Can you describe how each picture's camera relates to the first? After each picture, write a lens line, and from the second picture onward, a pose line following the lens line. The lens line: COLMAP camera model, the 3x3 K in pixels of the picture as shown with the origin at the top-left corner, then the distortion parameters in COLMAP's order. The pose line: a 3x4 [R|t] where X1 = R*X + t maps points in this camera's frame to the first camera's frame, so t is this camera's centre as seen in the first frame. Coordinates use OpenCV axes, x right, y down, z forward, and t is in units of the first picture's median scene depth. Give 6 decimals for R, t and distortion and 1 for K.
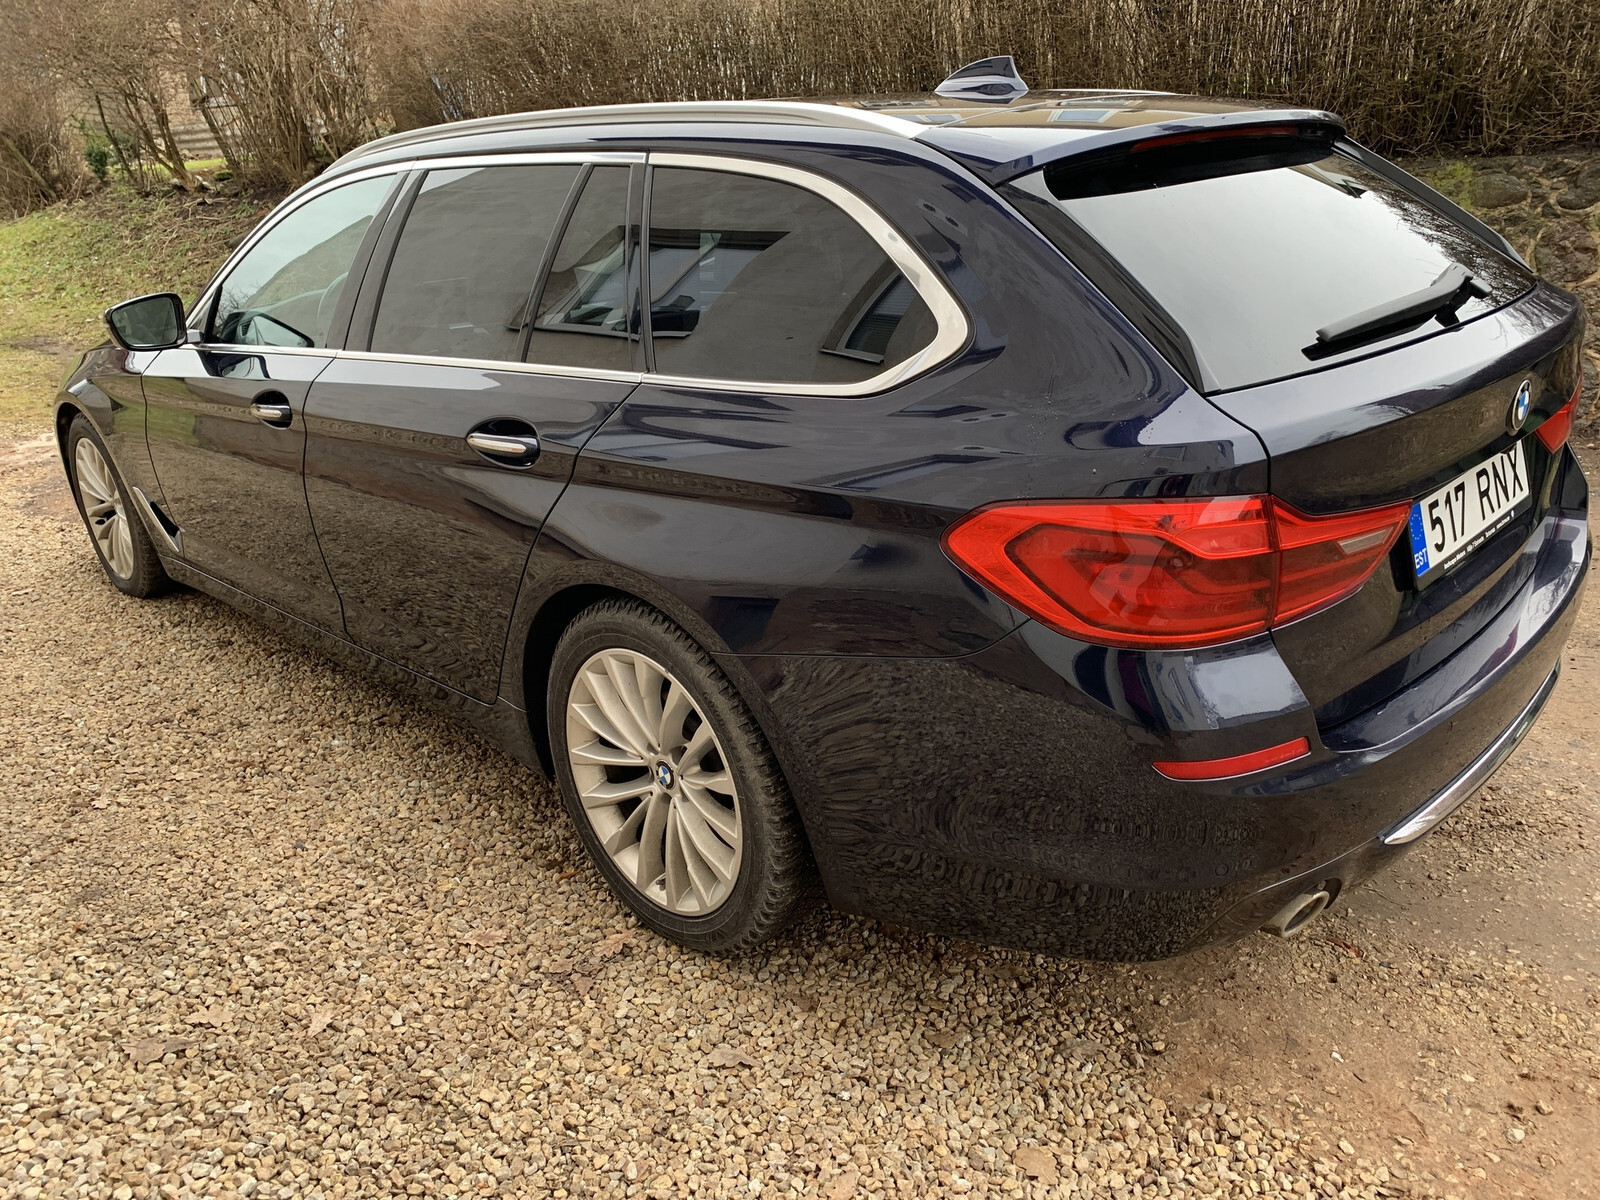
lens RADIAL K [[1189.0, 0, 800.0], [0, 1189.0, 600.0], [0, 0, 1]] dist [-0.007058, -0.007214]
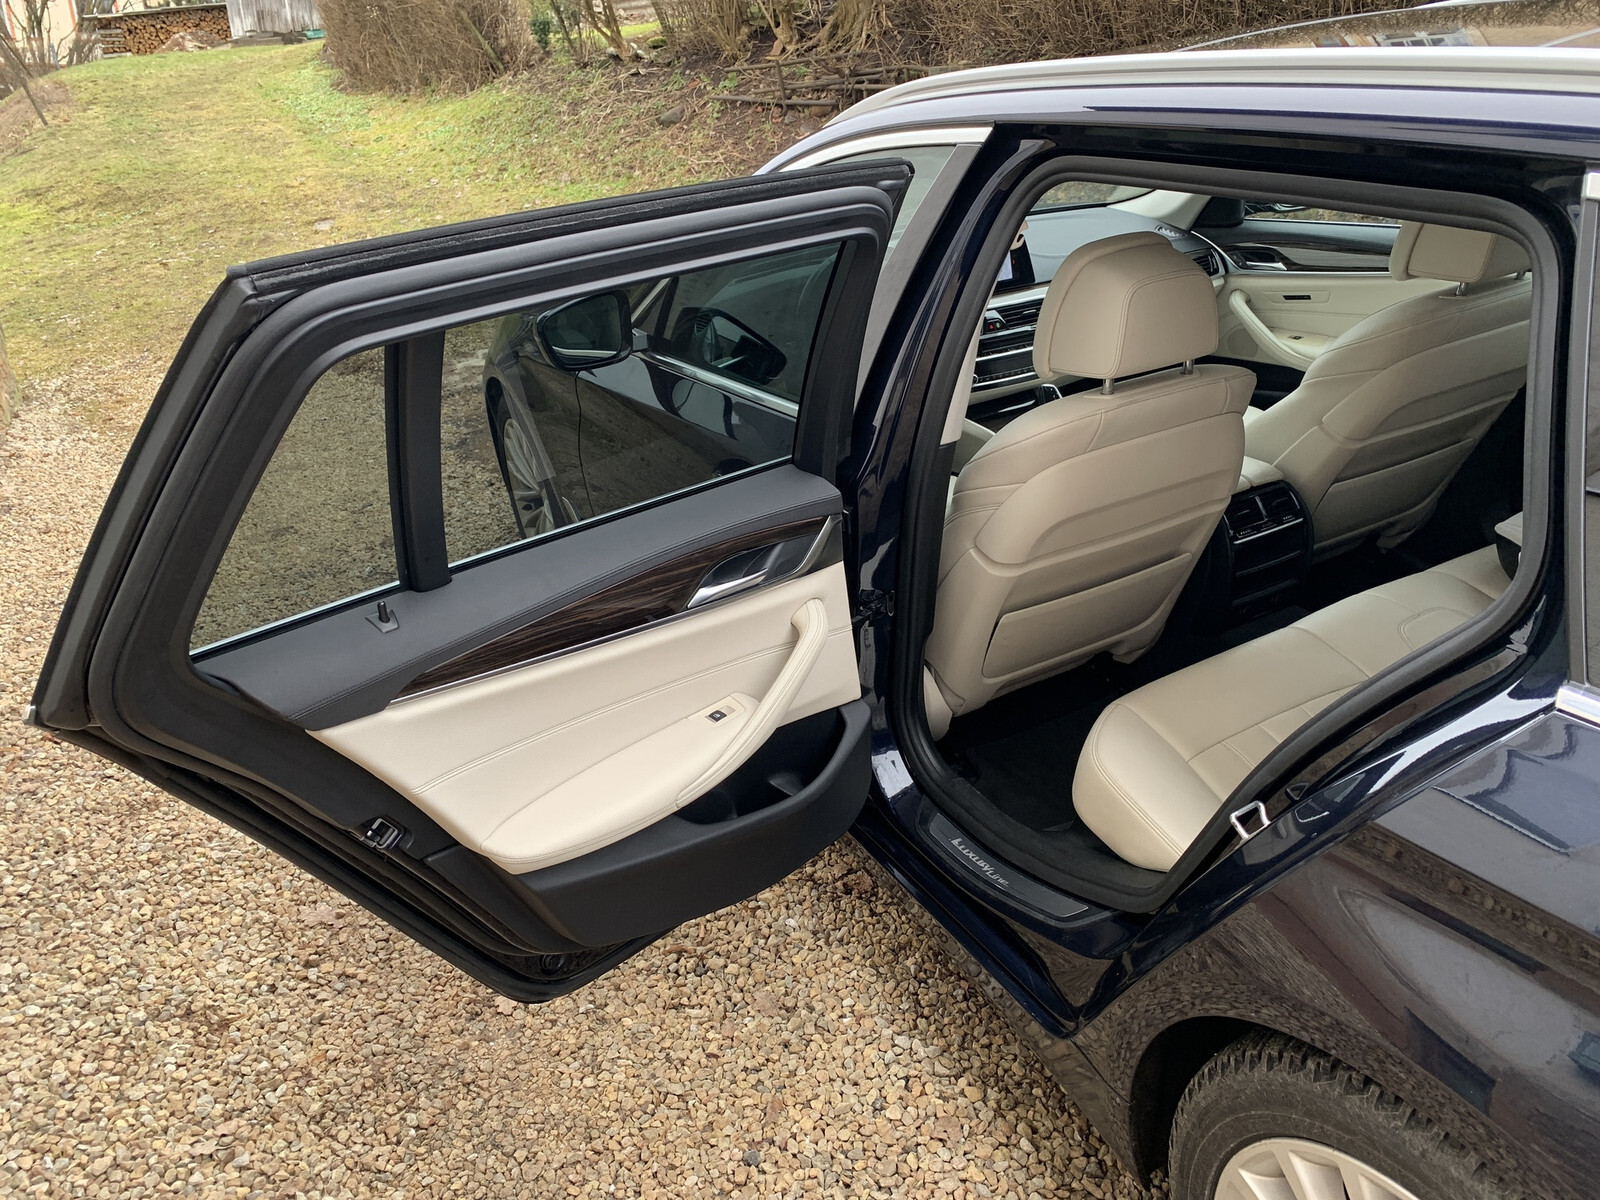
lens RADIAL K [[1189.0, 0, 800.0], [0, 1189.0, 600.0], [0, 0, 1]] dist [-0.007058, -0.007214]
pose [[0.949695, 0.102618, -0.295888, -0.047843], [-0.066795, 0.989424, 0.128759, -0.044729], [0.305971, -0.102518, 0.946505, 0.081998]]
